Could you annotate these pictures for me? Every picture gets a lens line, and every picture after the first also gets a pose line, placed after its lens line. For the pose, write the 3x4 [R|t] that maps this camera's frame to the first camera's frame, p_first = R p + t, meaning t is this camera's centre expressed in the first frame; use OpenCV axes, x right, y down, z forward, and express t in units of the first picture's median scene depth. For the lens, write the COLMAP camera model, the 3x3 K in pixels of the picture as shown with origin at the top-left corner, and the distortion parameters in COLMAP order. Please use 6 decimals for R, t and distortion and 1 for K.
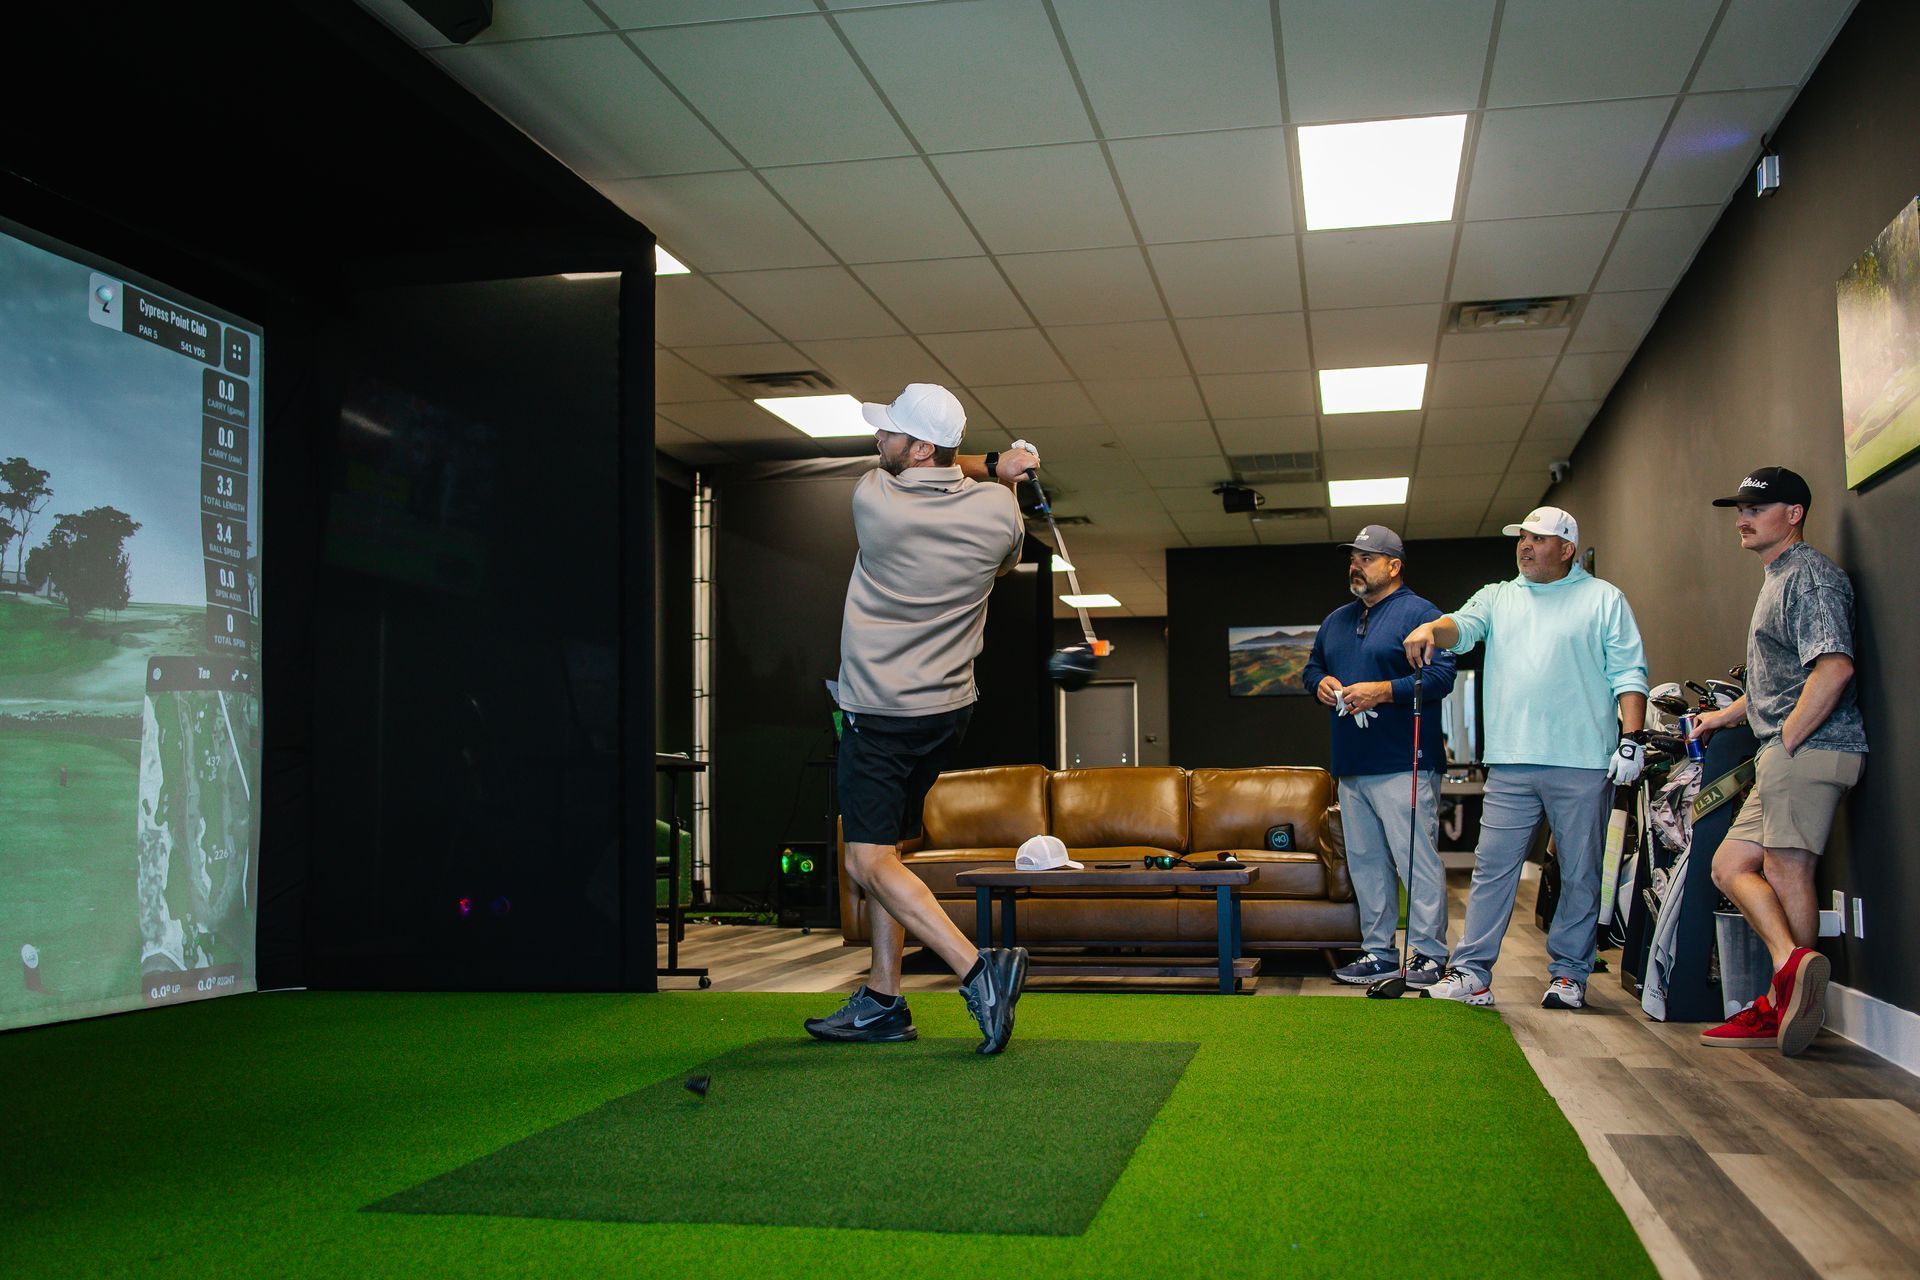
lens RADIAL K [[1897.9, 0, 960.0], [0, 1897.9, 640.0], [0, 0, 1]] dist [0.004425, 0.019205]
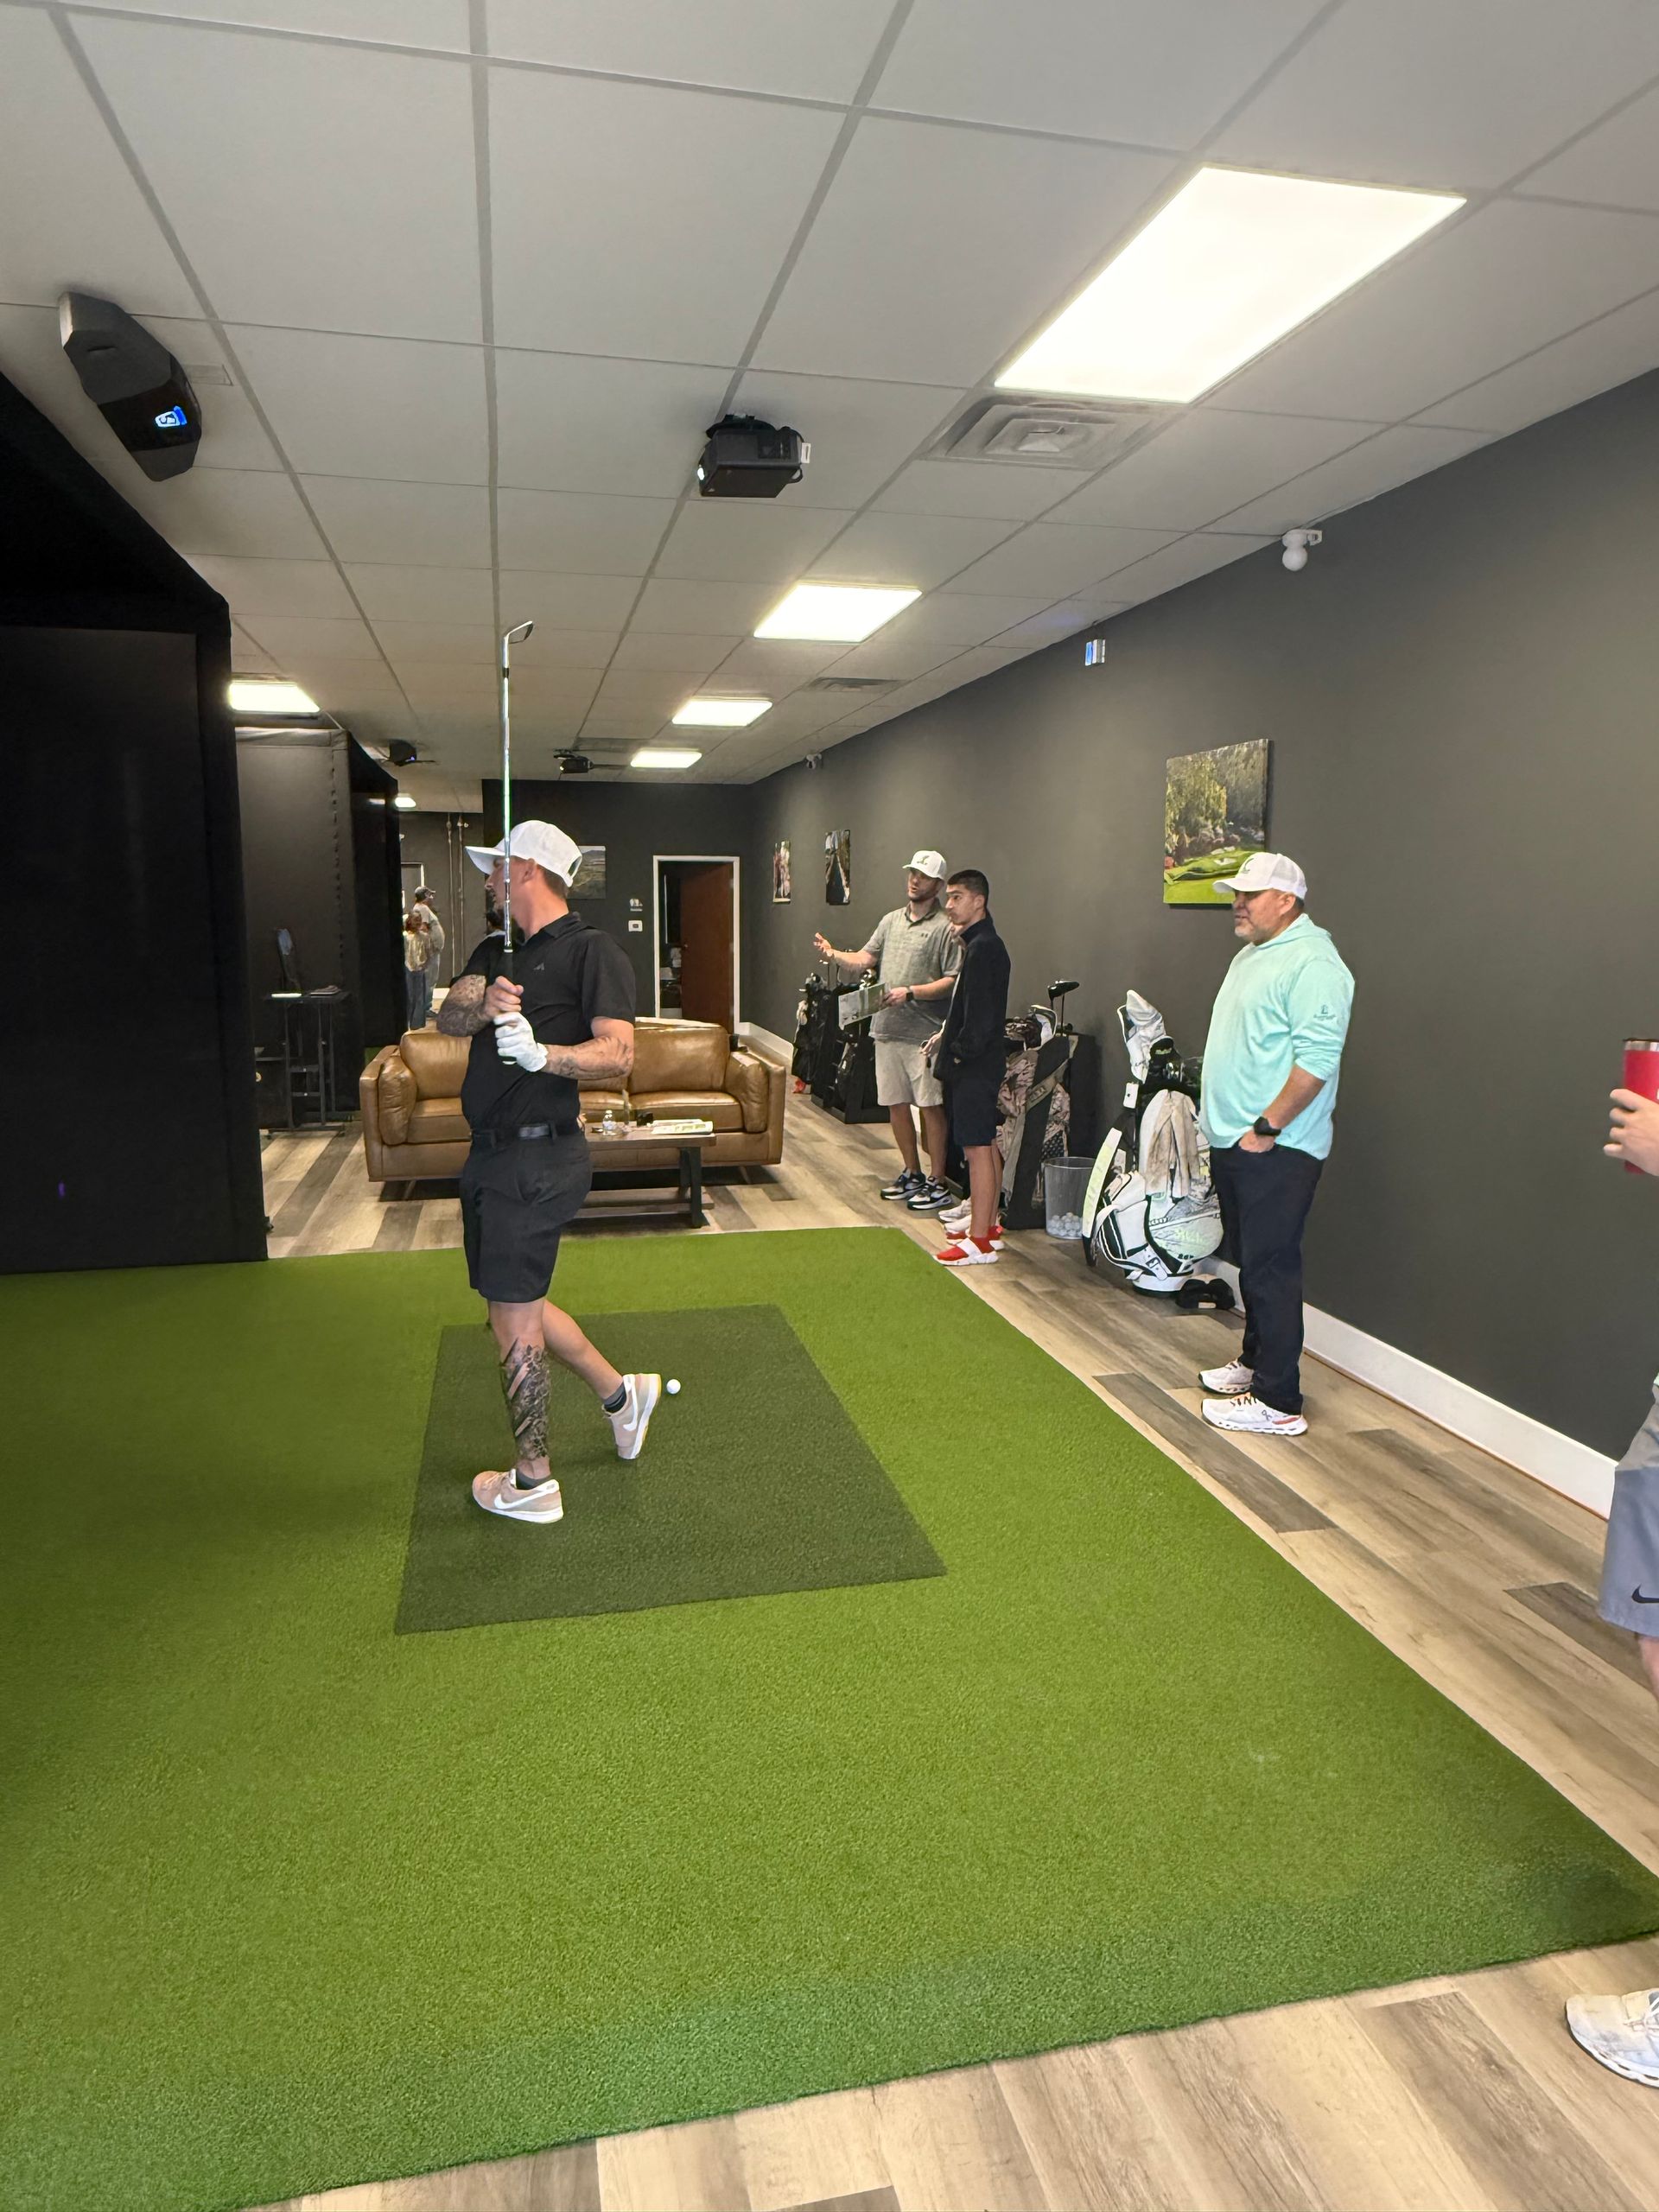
lens RADIAL K [[1438.1, 0, 841.1], [0, 1438.1, 1096.6], [0, 0, 1]] dist [-0.002976, 0.000244]
pose [[0.908005, -0.045536, 0.416477, -0.119459], [-0.045047, 0.977702, 0.205110, -0.072220], [-0.416530, -0.205002, 0.885707, 0.027137]]
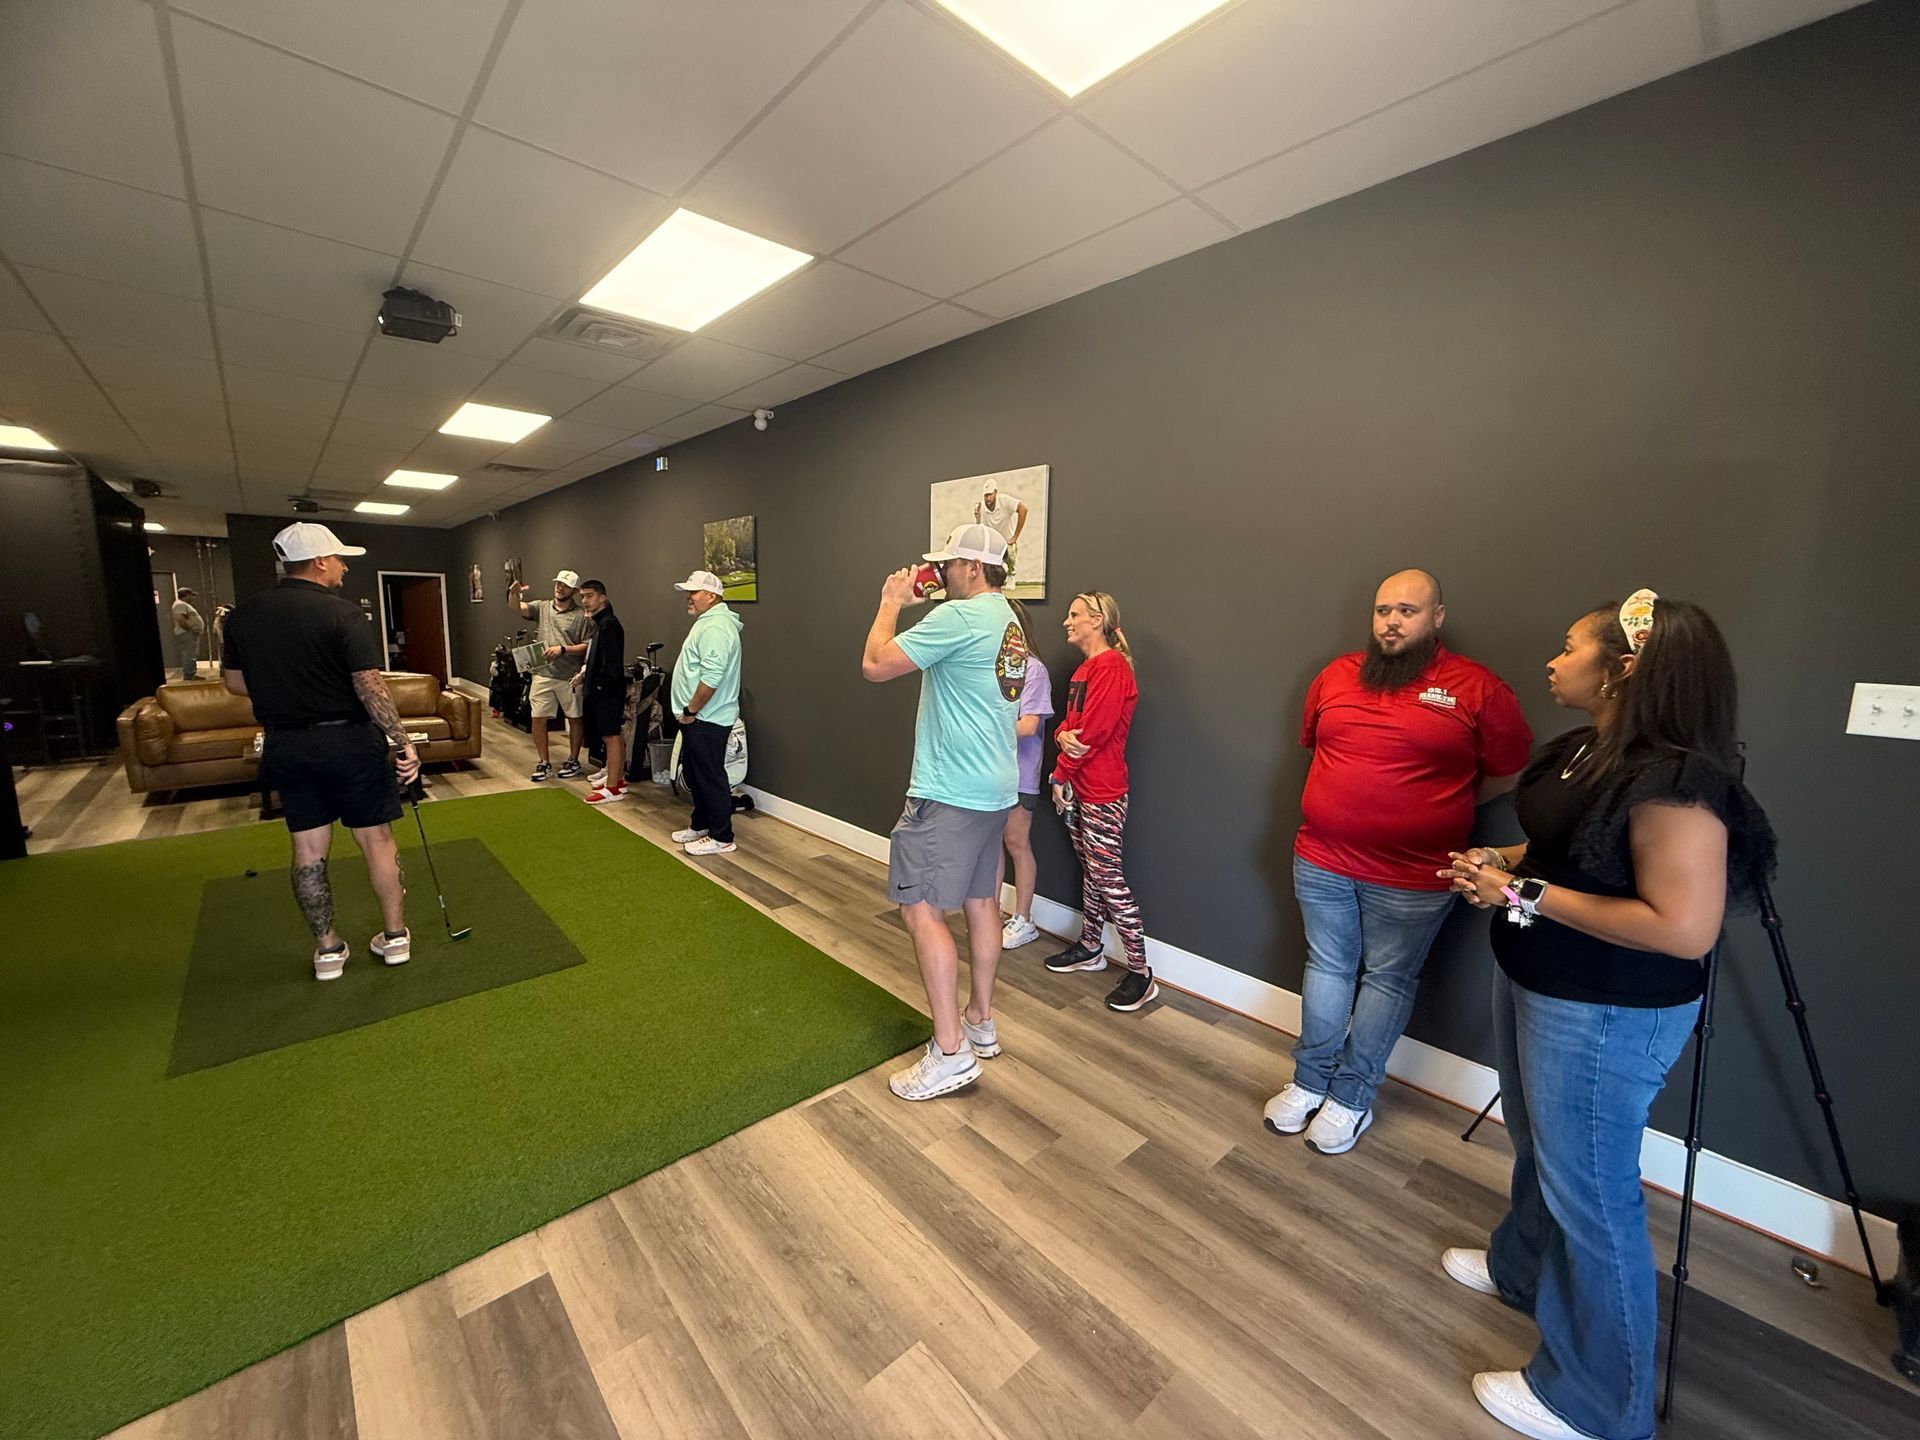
lens RADIAL K [[761.7, 0, 953.4], [0, 761.7, 716.7], [0, 0, 1]] dist [0.000703, -0.000323]
pose [[0.590378, -0.090922, 0.801989, -0.118841], [-0.086807, 0.980719, 0.175088, -0.066854], [-0.802445, -0.172986, 0.571102, 0.006367]]
